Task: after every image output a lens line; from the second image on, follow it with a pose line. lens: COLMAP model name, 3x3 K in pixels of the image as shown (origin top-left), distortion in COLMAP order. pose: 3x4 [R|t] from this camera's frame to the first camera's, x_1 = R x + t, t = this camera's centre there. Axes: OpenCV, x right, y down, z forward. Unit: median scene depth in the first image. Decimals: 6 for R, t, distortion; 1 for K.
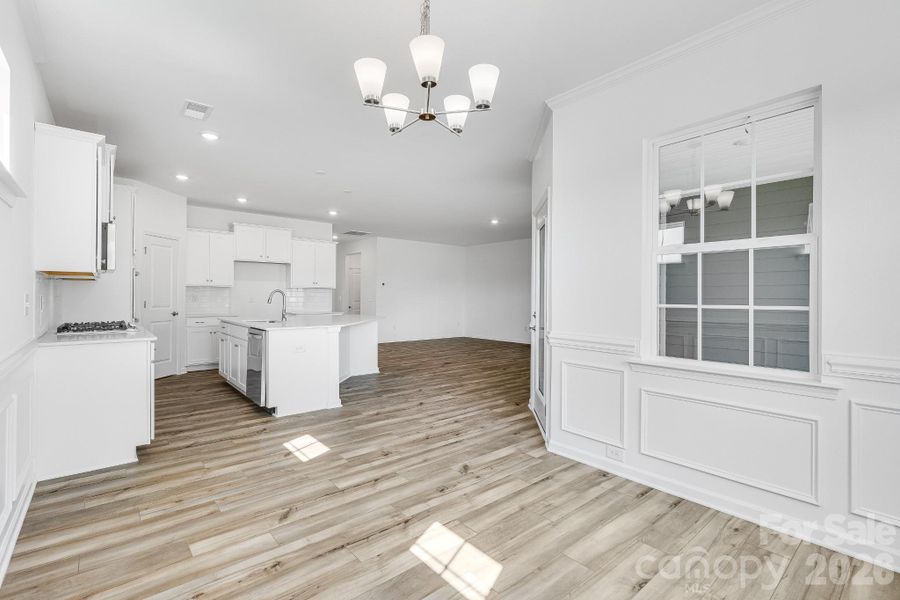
lens RADIAL K [[417.0, 0, 451.0], [0, 417.0, 298.2], [0, 0, 1]] dist [0.000410, -0.000317]
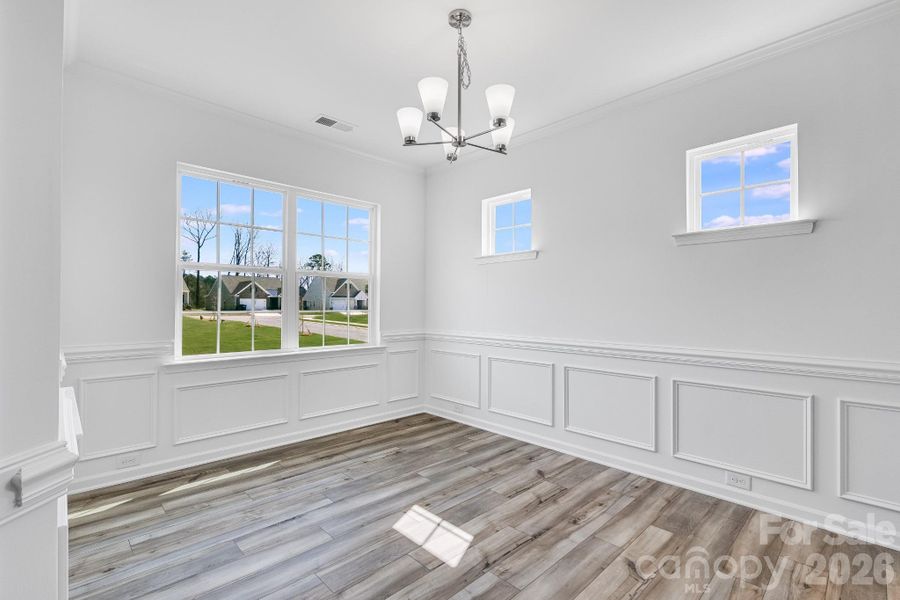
lens RADIAL K [[417.0, 0, 449.9], [0, 417.0, 301.7], [0, 0, 1]] dist [0.000410, -0.000317]
pose [[-0.998260, -0.010119, -0.058083, 0.030681], [-0.009745, 0.999930, -0.006724, -0.007240], [0.058147, -0.006146, -0.998289, 2.075741]]
